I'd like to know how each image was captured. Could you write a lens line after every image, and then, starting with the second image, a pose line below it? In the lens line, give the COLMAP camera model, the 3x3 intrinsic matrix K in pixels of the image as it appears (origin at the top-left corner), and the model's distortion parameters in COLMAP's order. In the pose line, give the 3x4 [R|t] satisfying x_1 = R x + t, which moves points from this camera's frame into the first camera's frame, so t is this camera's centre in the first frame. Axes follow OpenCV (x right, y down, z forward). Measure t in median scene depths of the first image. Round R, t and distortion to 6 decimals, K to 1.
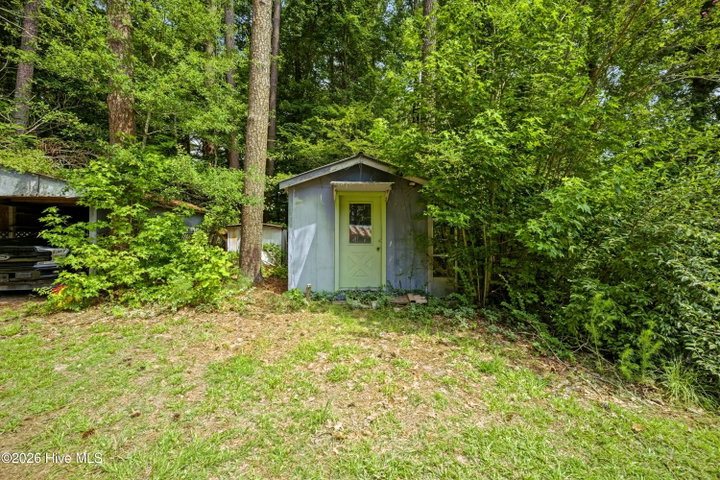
lens RADIAL K [[279.2, 0, 358.3], [0, 279.2, 235.1], [0, 0, 1]] dist [-0.000864, 0.000084]
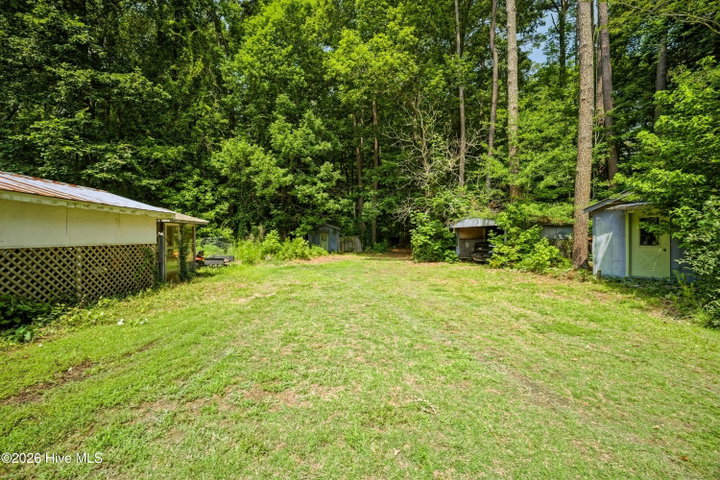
lens RADIAL K [[279.2, 0, 358.8], [0, 279.2, 238.7], [0, 0, 1]] dist [-0.000864, 0.000084]
pose [[0.235160, -0.006887, -0.971932, 1.163489], [-0.002510, 0.999967, -0.007693, 0.009162], [0.971953, 0.004248, 0.235135, -0.836962]]
